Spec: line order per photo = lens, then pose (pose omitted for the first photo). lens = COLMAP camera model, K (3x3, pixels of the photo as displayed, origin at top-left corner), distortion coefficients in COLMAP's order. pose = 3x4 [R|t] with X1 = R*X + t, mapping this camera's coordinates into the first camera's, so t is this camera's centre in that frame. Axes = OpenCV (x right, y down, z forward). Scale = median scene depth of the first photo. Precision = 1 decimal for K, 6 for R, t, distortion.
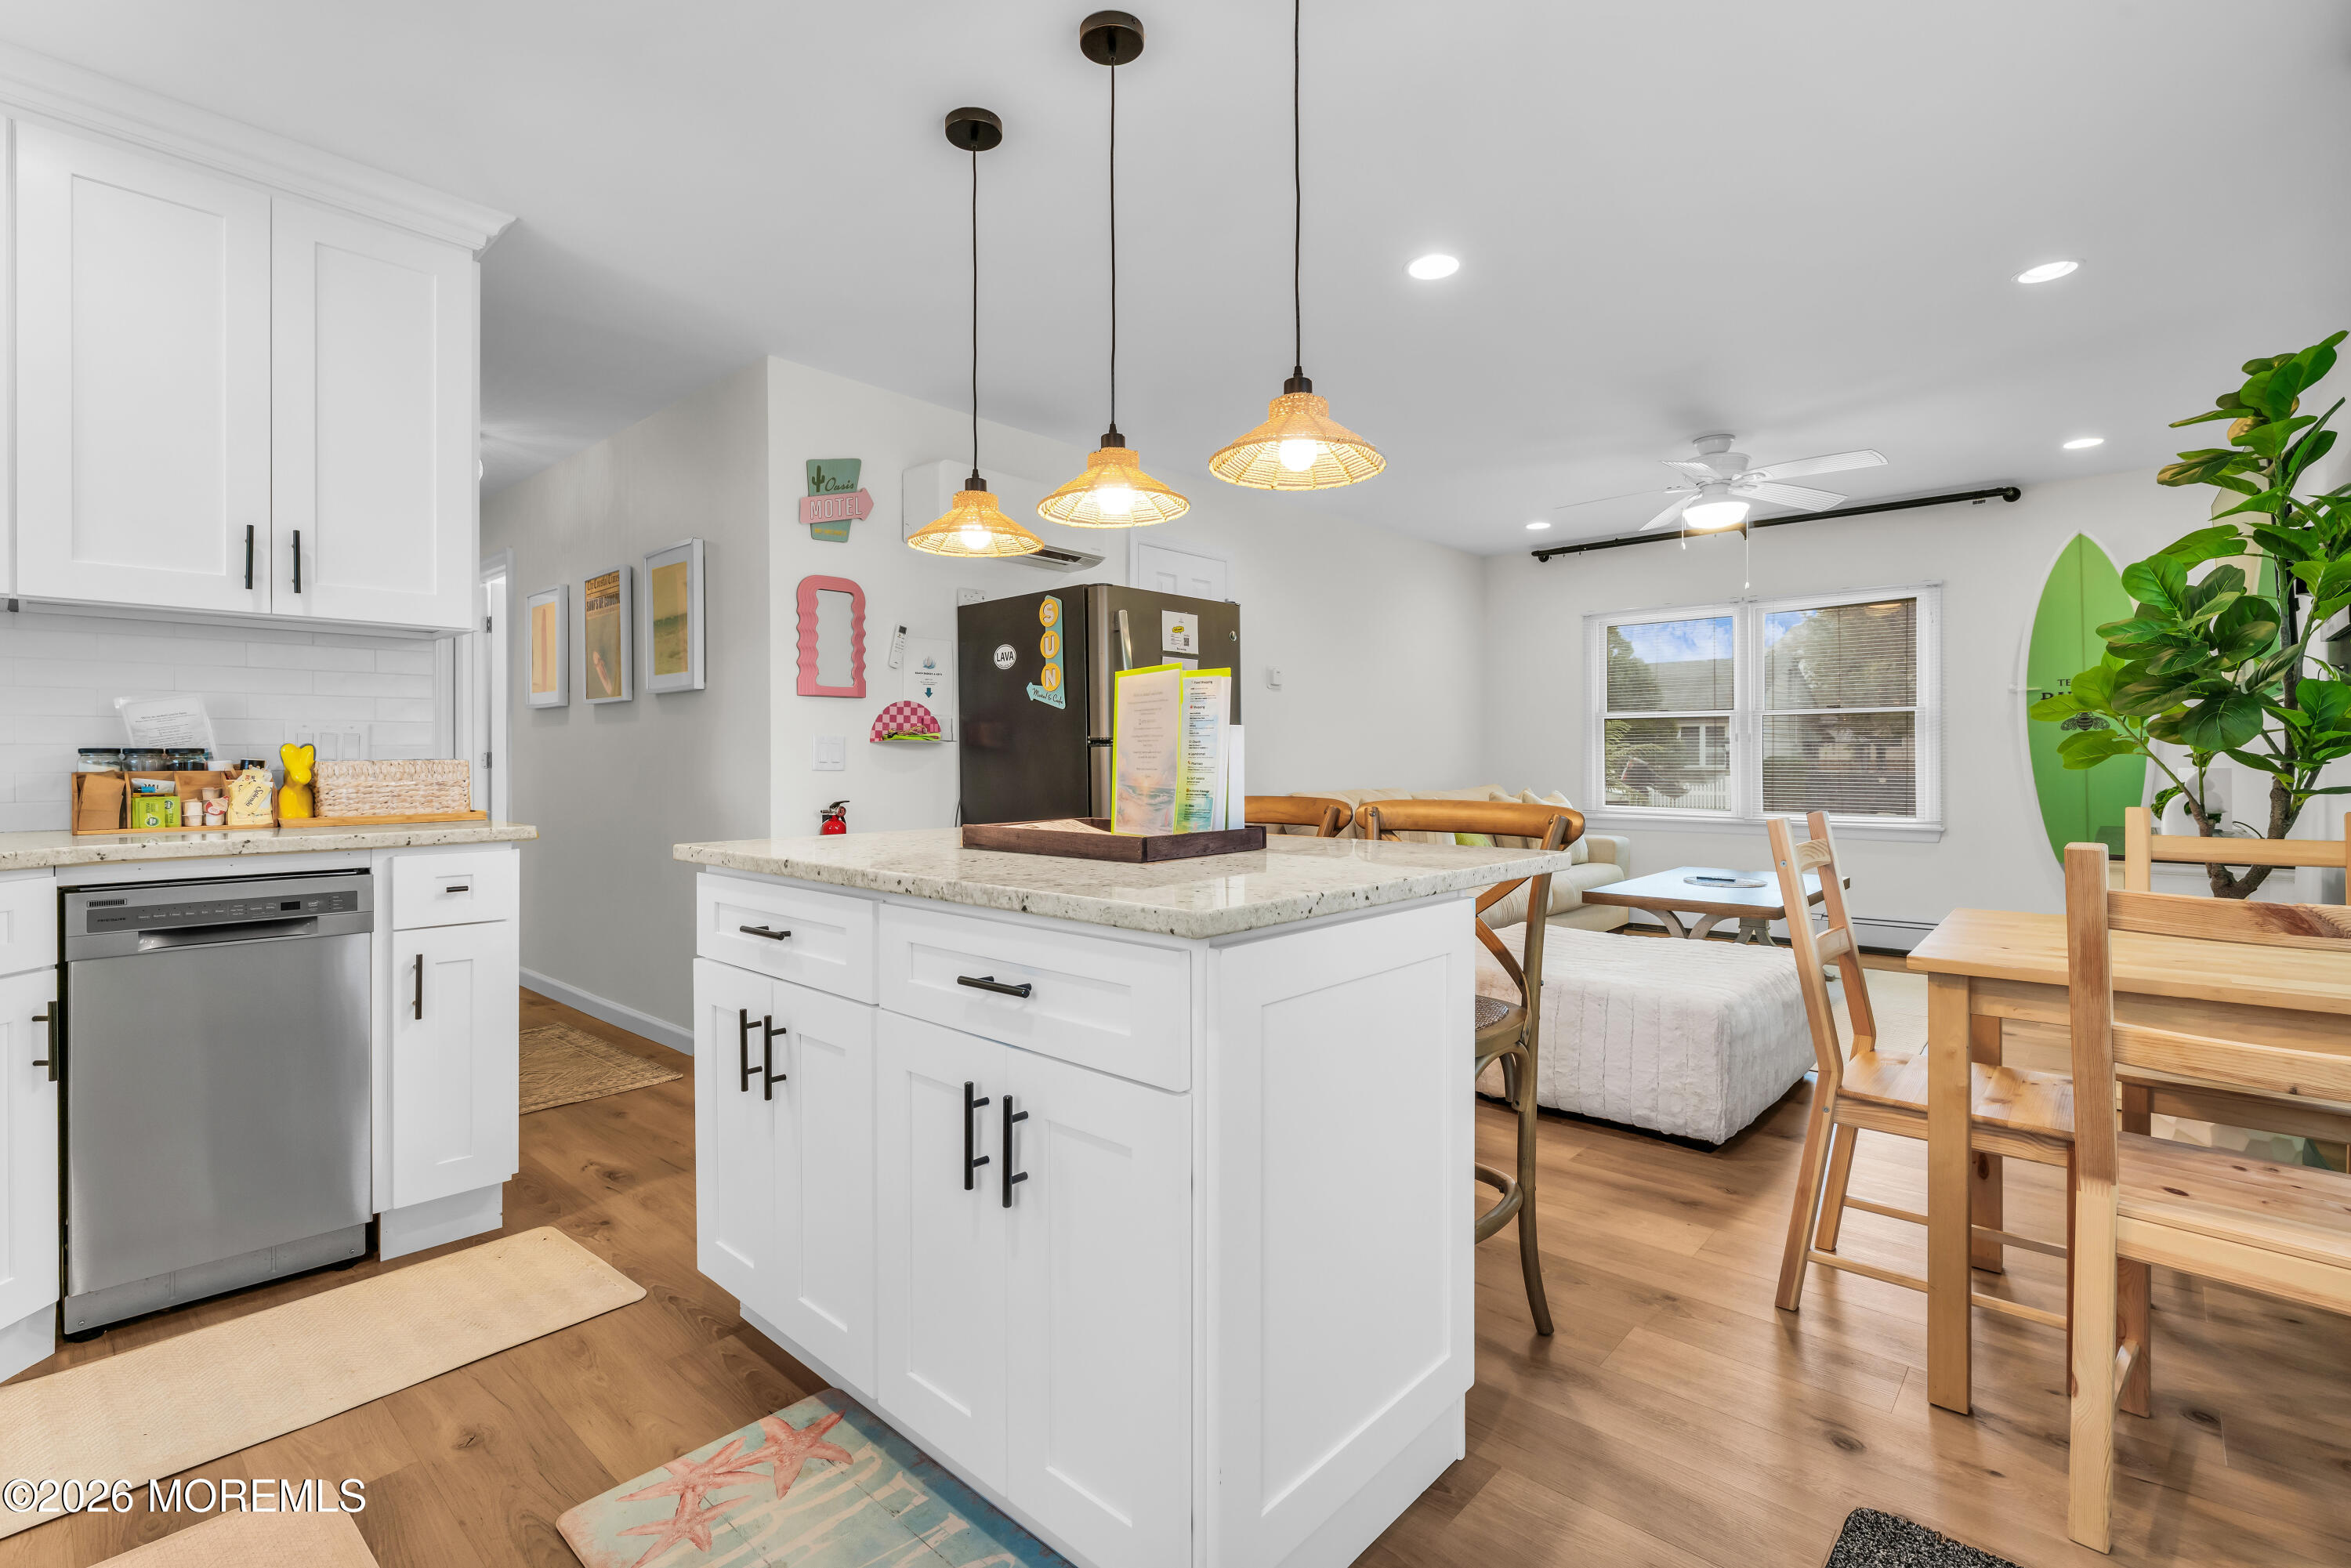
lens RADIAL K [[1081.0, 0, 1170.0], [0, 1081.0, 769.1], [0, 0, 1]] dist [0.001111, 0.000404]
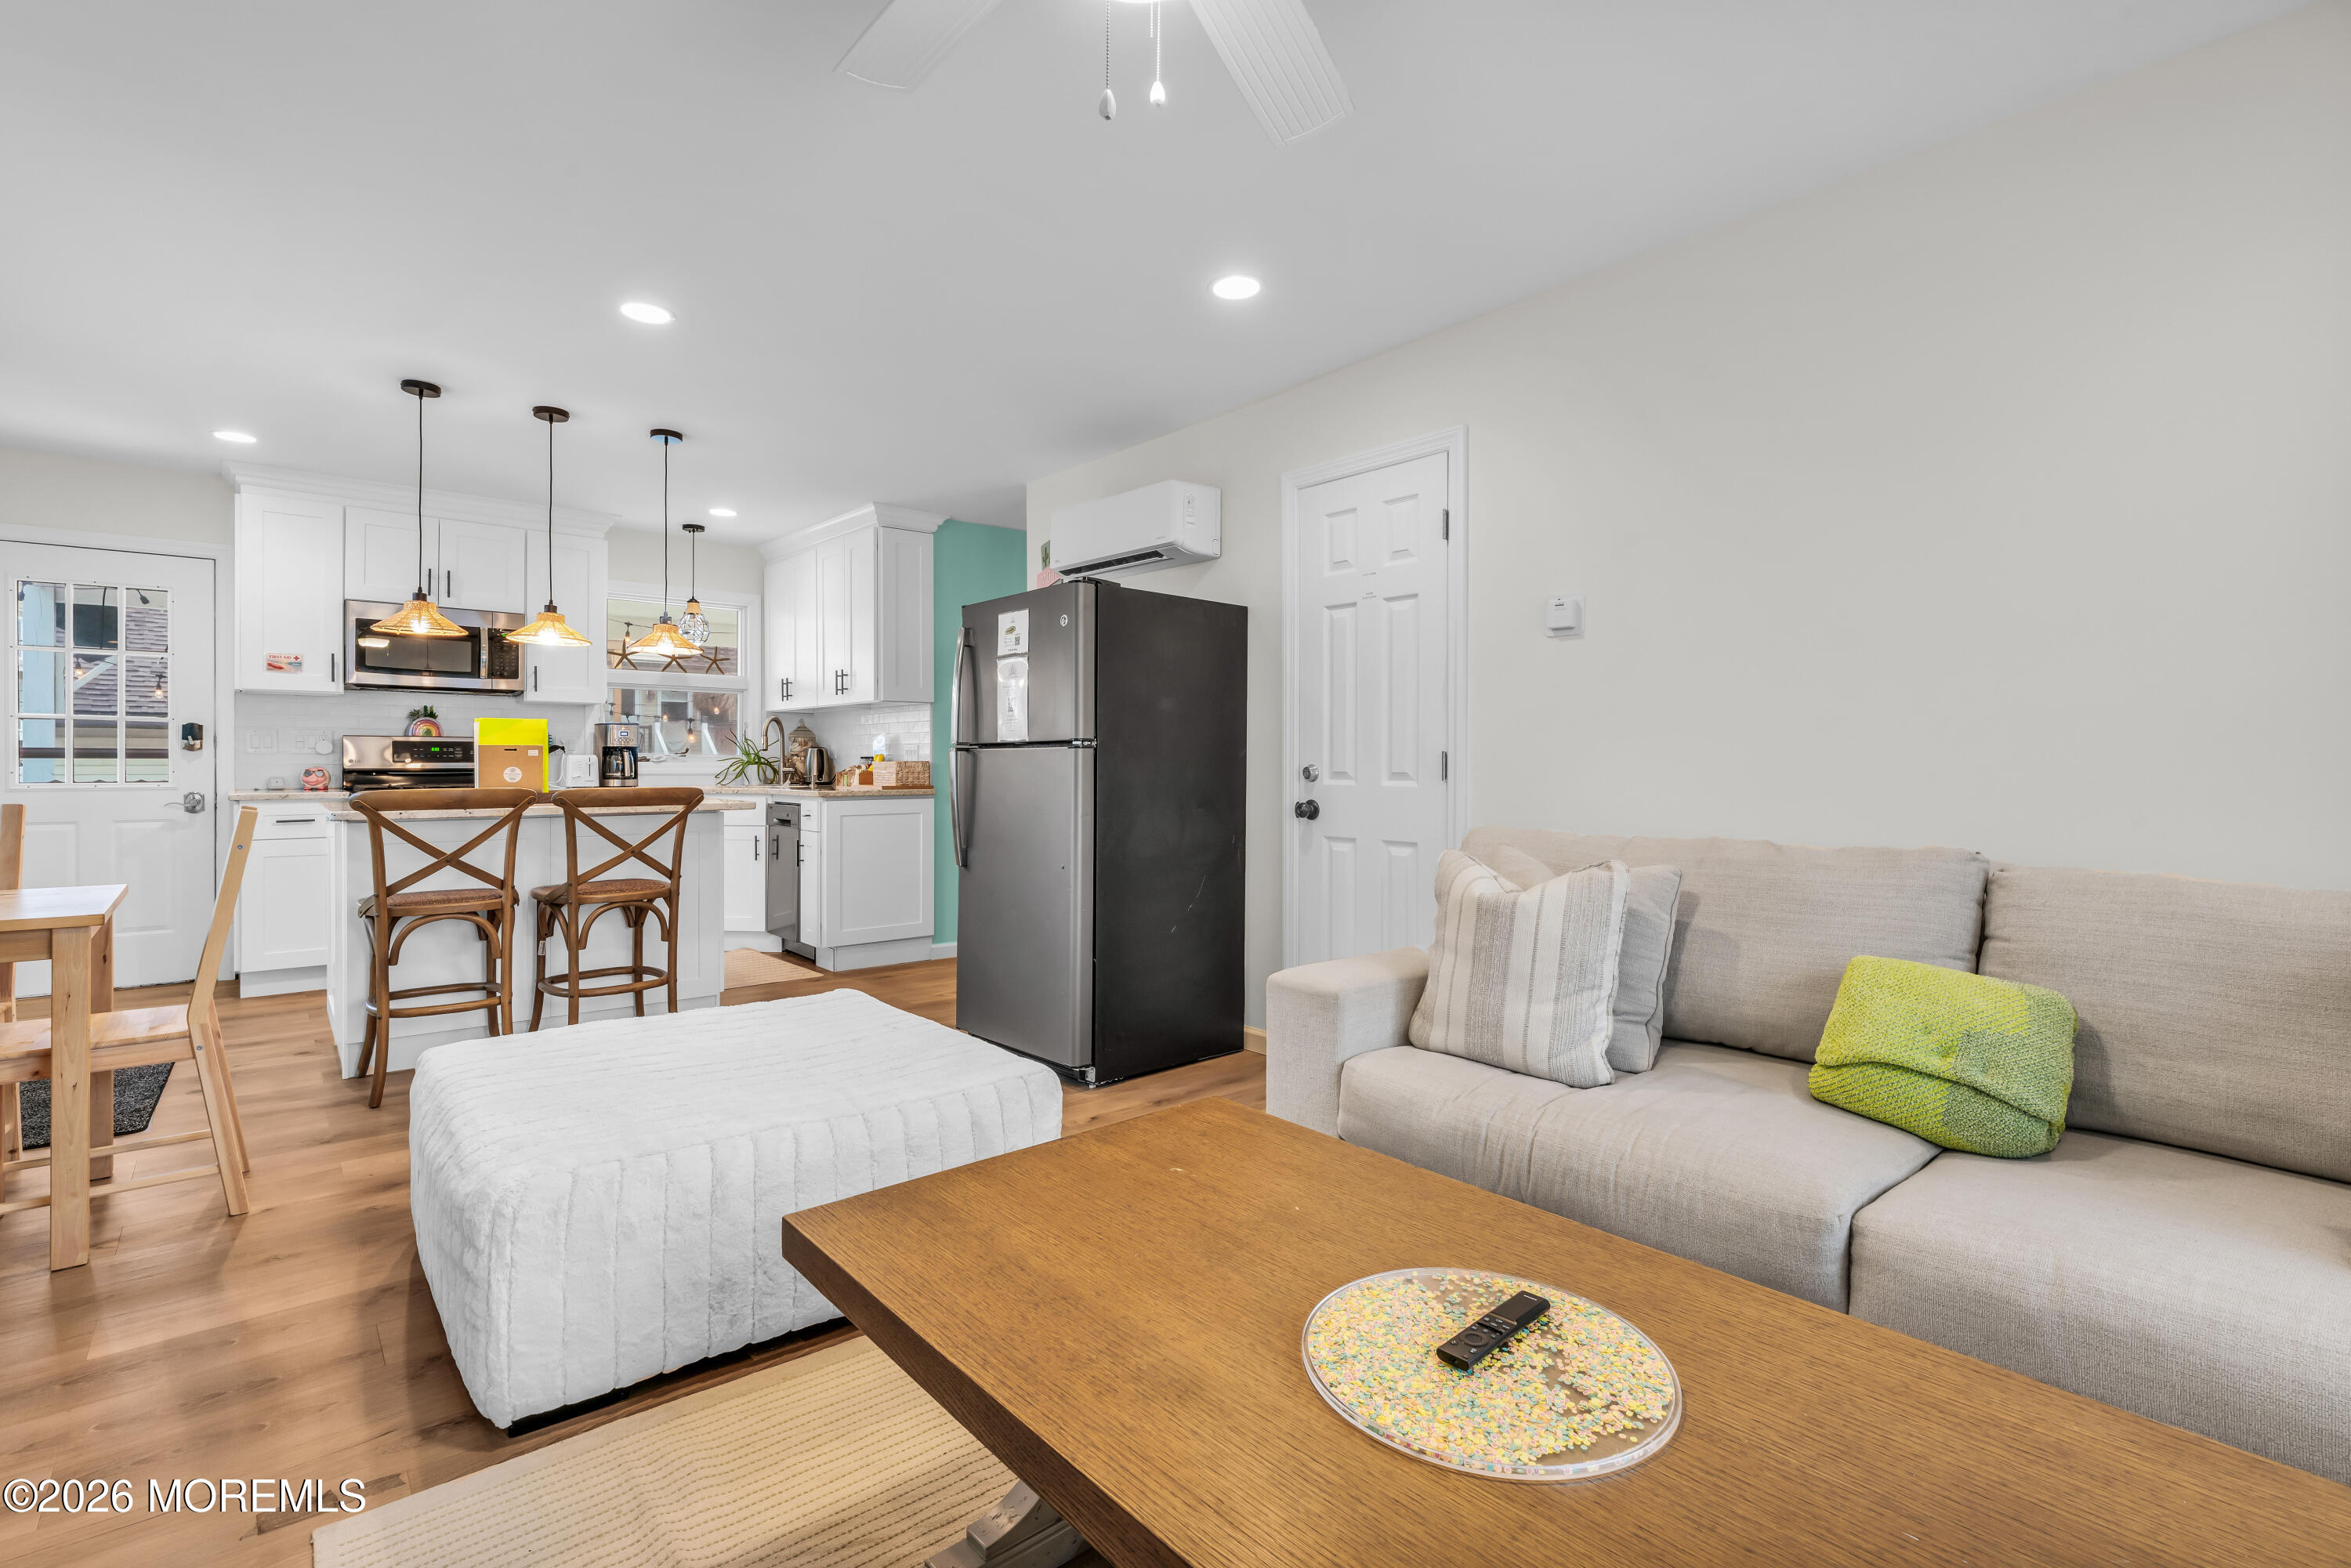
lens RADIAL K [[1081.0, 0, 1169.7], [0, 1081.0, 762.8], [0, 0, 1]] dist [0.001111, 0.000404]
pose [[-0.143842, 0.009722, -0.989553, 1.537364], [-0.011518, 0.999868, 0.011497, -0.039895], [0.989534, 0.013051, -0.143711, 2.105854]]
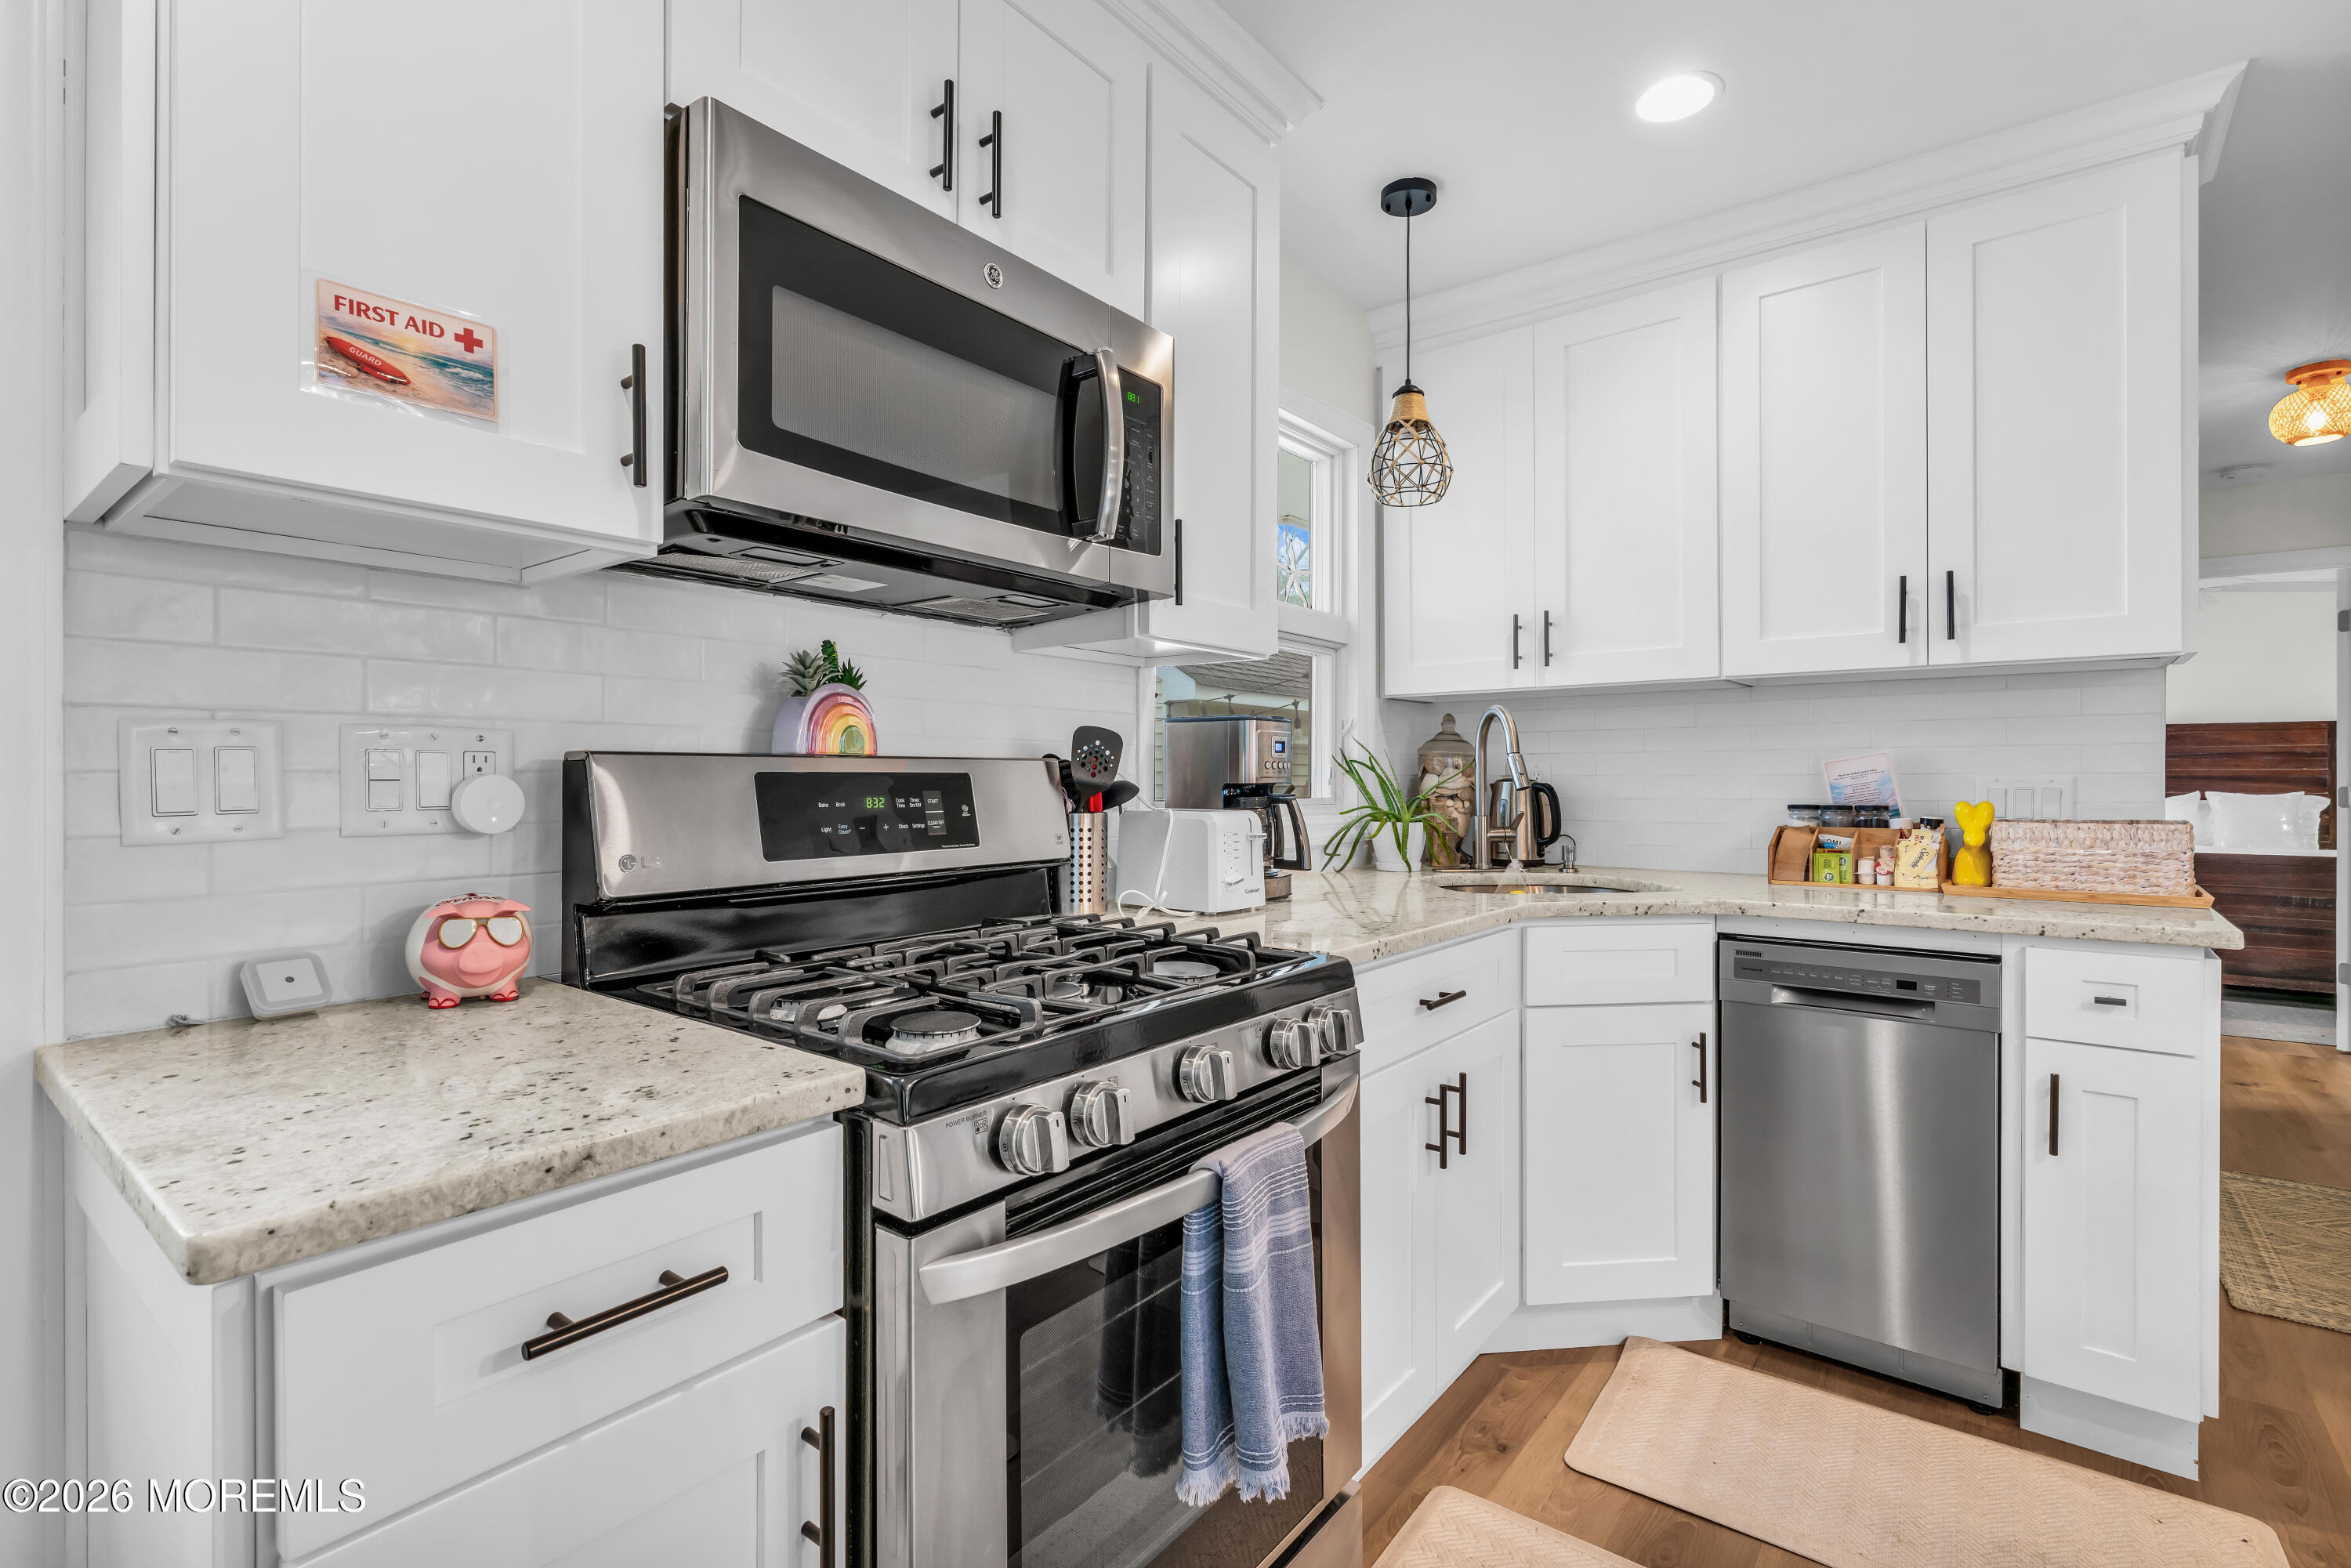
lens RADIAL K [[1081.0, 0, 1172.7], [0, 1081.0, 777.7], [0, 0, 1]] dist [0.001111, 0.000404]
pose [[0.070009, 0.002424, -0.997543, 0.056058], [-0.009634, 0.999952, 0.001754, -0.041617], [0.997500, 0.009487, 0.070029, 0.283328]]
